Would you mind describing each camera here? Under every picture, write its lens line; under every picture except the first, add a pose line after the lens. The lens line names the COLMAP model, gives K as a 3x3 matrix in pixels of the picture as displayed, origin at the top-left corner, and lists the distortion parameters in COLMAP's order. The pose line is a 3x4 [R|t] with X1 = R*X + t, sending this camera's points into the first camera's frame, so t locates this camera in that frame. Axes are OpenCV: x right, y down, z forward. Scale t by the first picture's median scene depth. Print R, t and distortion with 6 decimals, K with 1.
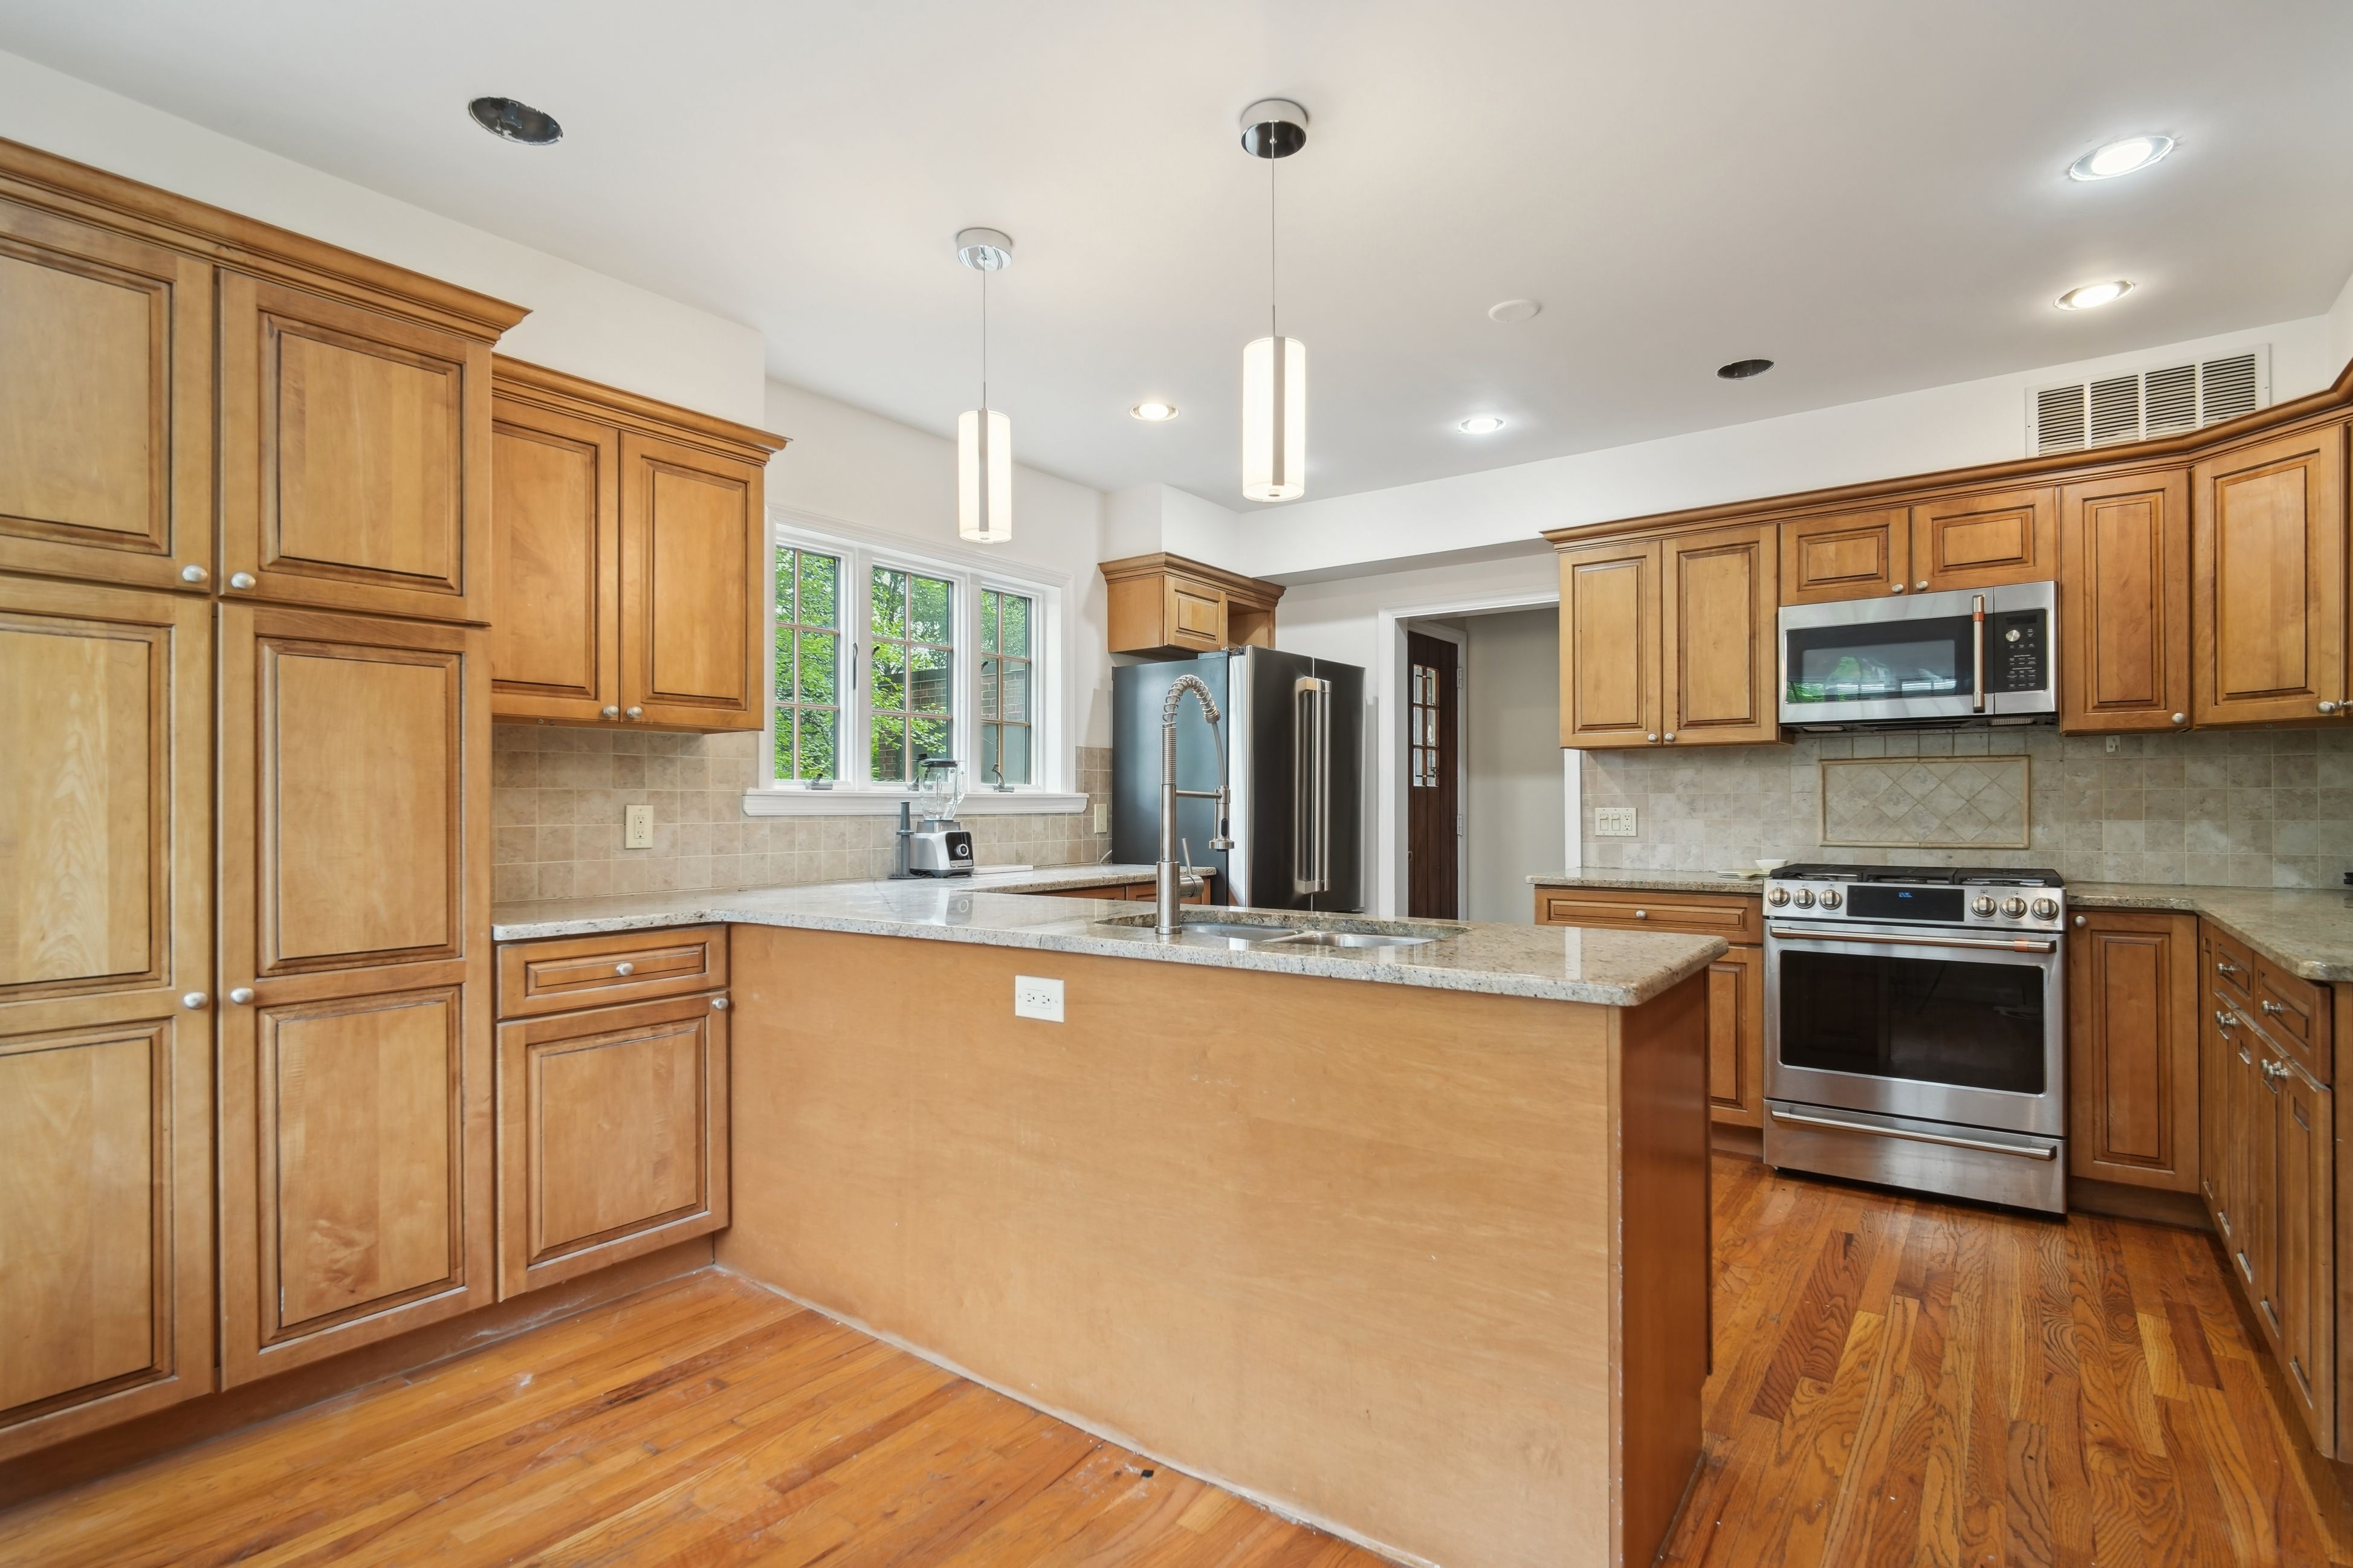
lens RADIAL K [[1127.9, 0, 1184.4], [0, 1127.9, 777.6], [0, 0, 1]] dist [0.002404, -0.000561]
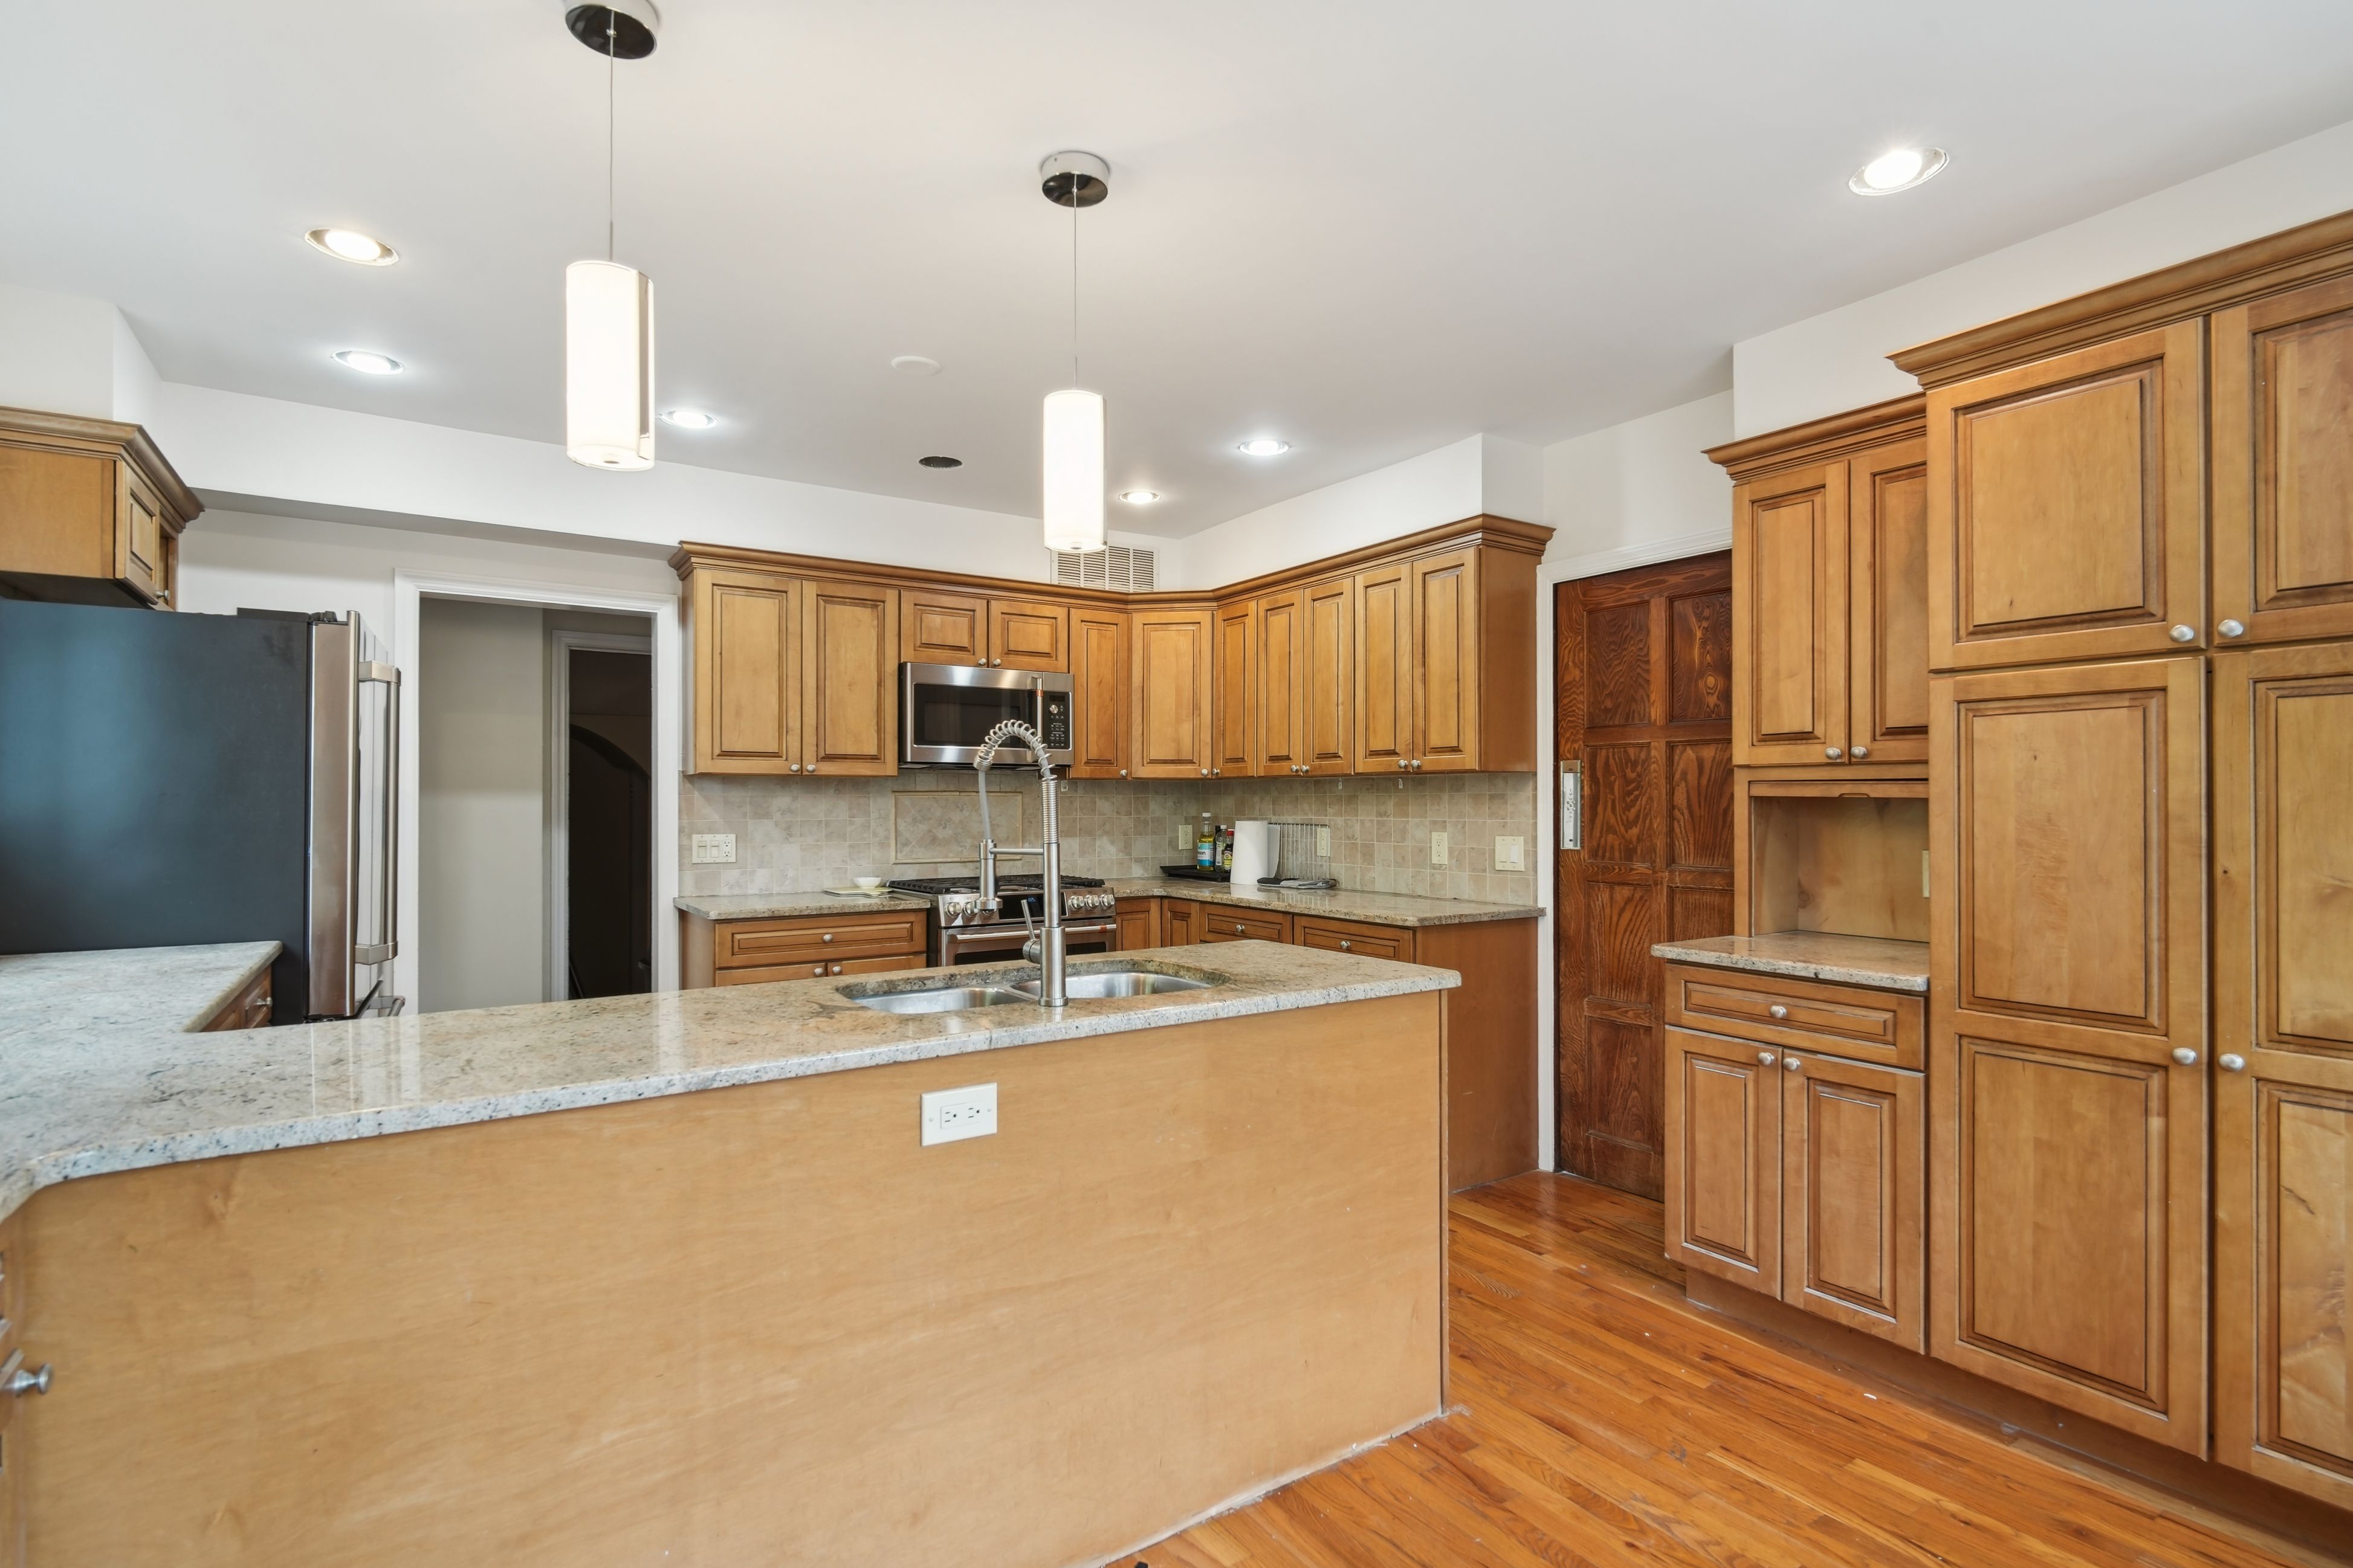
lens RADIAL K [[1127.9, 0, 1184.4], [0, 1127.9, 777.6], [0, 0, 1]] dist [0.002404, -0.000561]
pose [[0.344941, 0.022958, 0.938344, -0.459183], [-0.023818, 0.999593, -0.015701, -0.019453], [-0.938322, -0.016934, 0.345347, 0.316985]]
